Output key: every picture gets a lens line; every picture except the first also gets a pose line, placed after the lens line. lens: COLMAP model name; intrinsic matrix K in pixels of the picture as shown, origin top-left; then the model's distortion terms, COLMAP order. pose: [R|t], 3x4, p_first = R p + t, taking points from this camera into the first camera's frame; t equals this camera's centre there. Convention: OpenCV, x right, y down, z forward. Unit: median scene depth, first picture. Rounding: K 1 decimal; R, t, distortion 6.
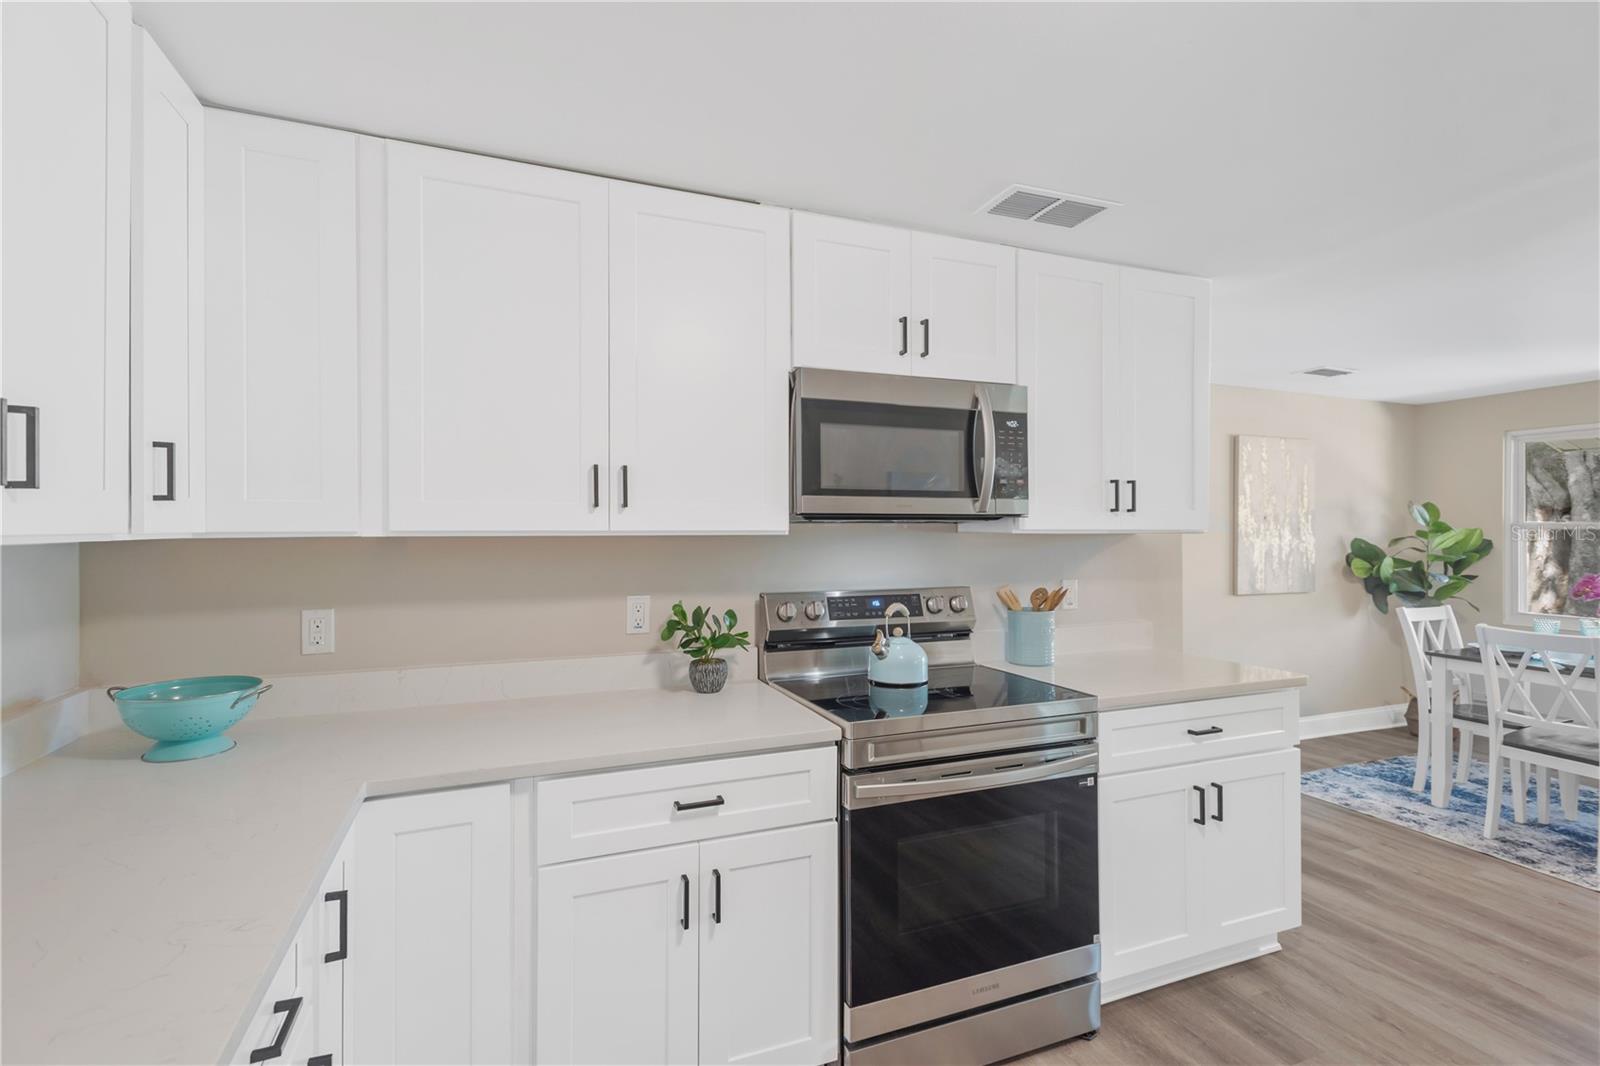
lens RADIAL K [[756.6, 0, 793.9], [0, 756.6, 527.9], [0, 0, 1]] dist [0.010187, -0.000883]
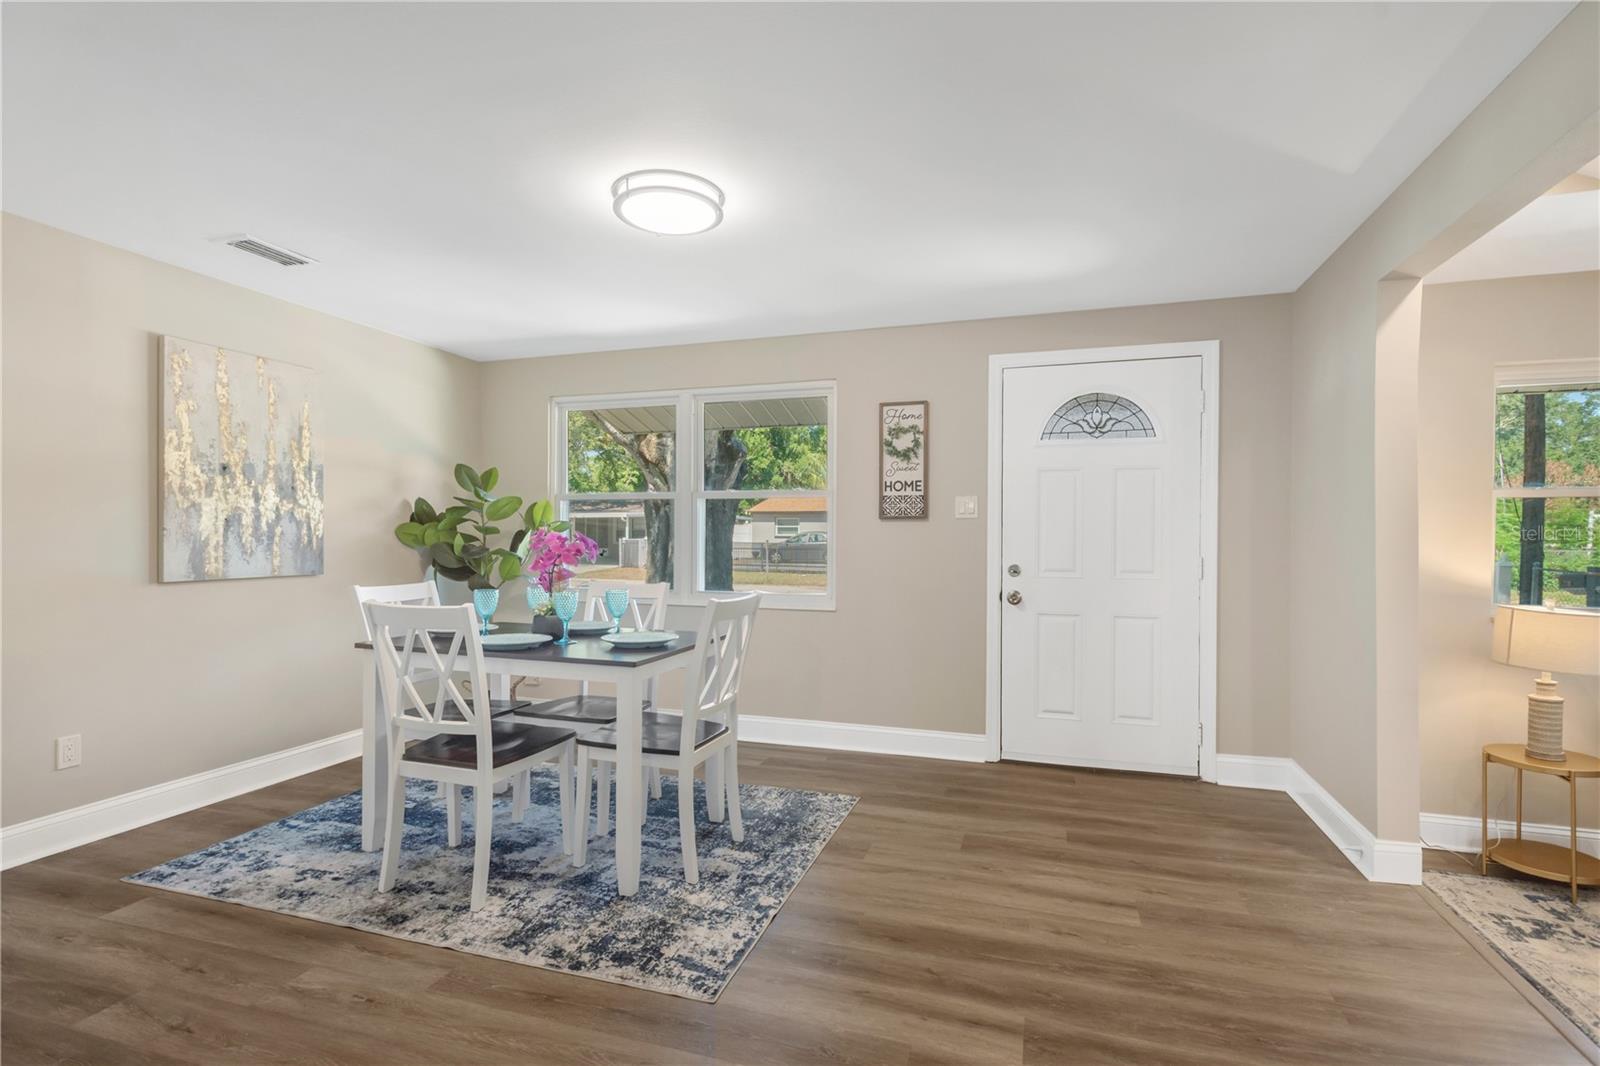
lens RADIAL K [[745.8, 0, 805.5], [0, 745.8, 527.7], [0, 0, 1]] dist [0.012766, -0.003411]
pose [[0.644449, 0.010148, 0.764580, 0.448177], [-0.005874, 0.999948, -0.008321, 0.043930], [-0.764624, 0.000871, 0.644476, 0.164183]]
